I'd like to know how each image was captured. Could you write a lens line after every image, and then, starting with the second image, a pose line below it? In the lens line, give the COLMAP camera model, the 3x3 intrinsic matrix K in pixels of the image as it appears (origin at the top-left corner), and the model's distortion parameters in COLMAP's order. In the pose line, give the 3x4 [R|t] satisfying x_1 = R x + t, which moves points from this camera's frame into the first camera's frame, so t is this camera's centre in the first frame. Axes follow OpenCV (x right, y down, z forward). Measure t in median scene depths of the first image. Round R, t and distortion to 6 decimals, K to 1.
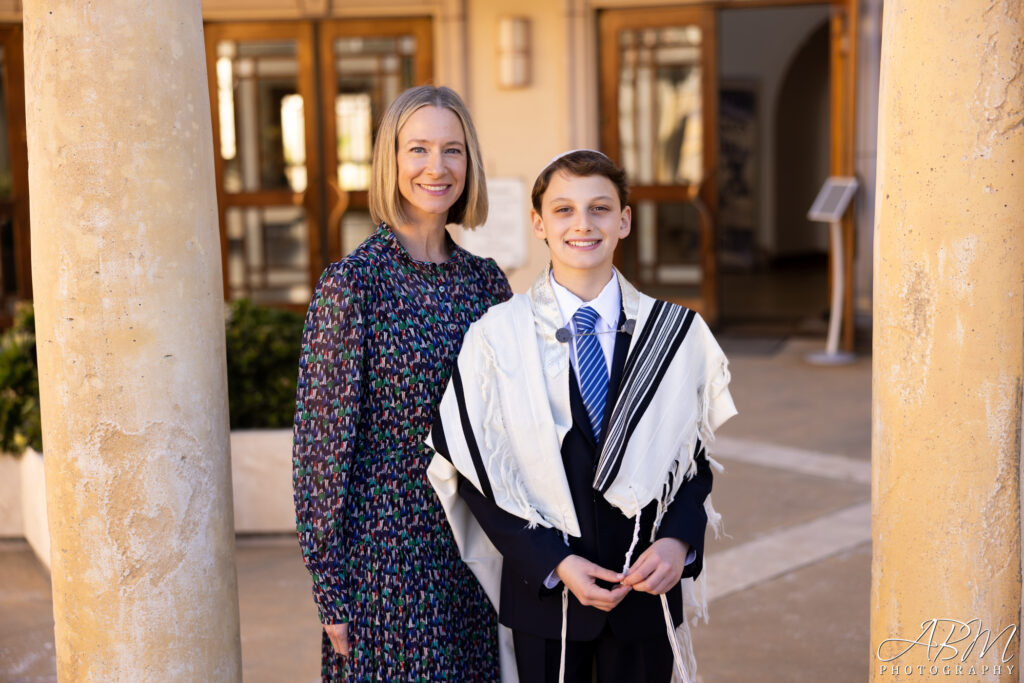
lens RADIAL K [[1461.5, 0, 512.6], [0, 1461.5, 336.6], [0, 0, 1]] dist [0.009489, 0.000000]
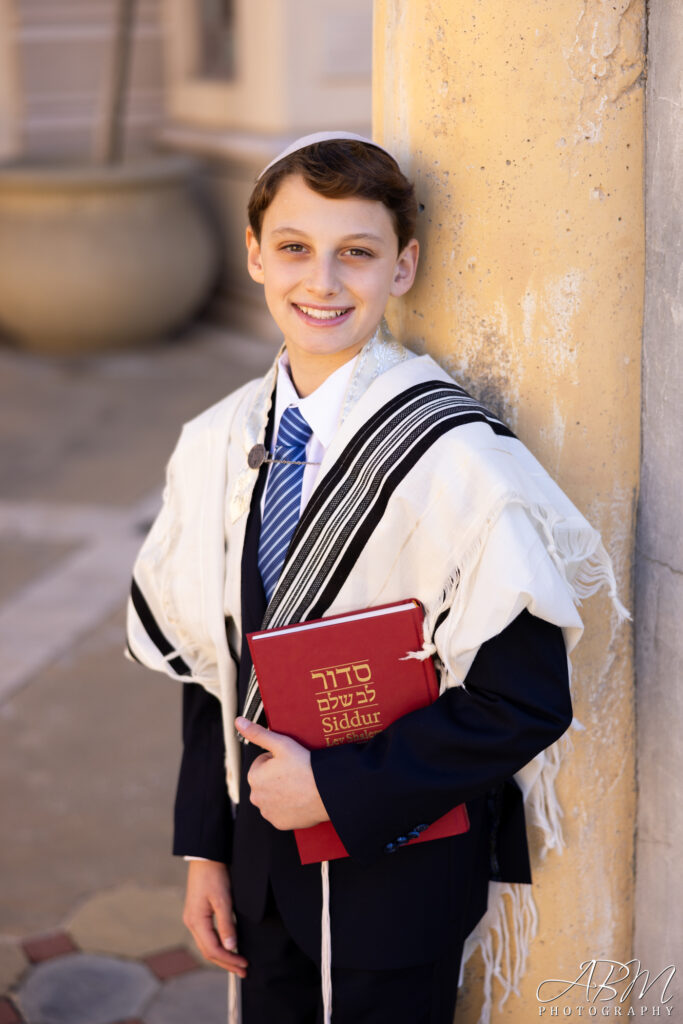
lens RADIAL K [[1752.2, 0, 359.4], [0, 1752.2, 485.6], [0, 0, 1]] dist [0.003377, 0.000000]
pose [[0.863315, -0.126461, 0.488564, -0.127502], [0.070242, 0.988782, 0.131818, -0.080429], [-0.499753, -0.079483, 0.862514, 0.394775]]
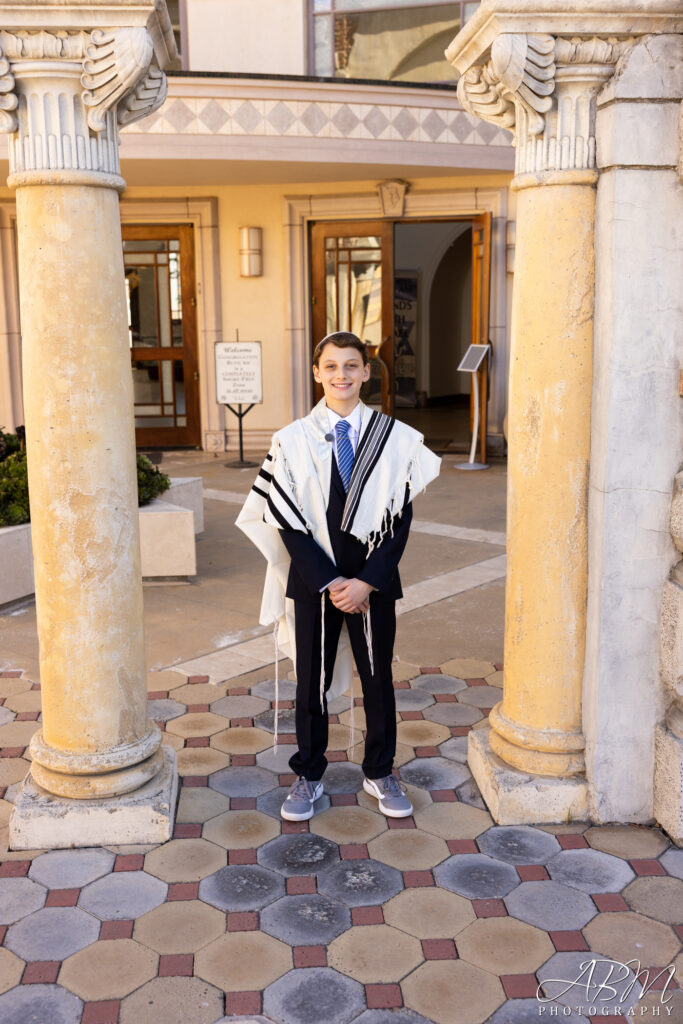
lens RADIAL K [[1077.9, 0, 336.7], [0, 1077.9, 514.9], [0, 0, 1]] dist [0.002174, 0.000000]
pose [[0.995506, -0.008120, 0.094351, -0.088037], [0.003143, 0.998601, 0.052780, 0.024089], [-0.094647, -0.052246, 0.994139, -0.295469]]
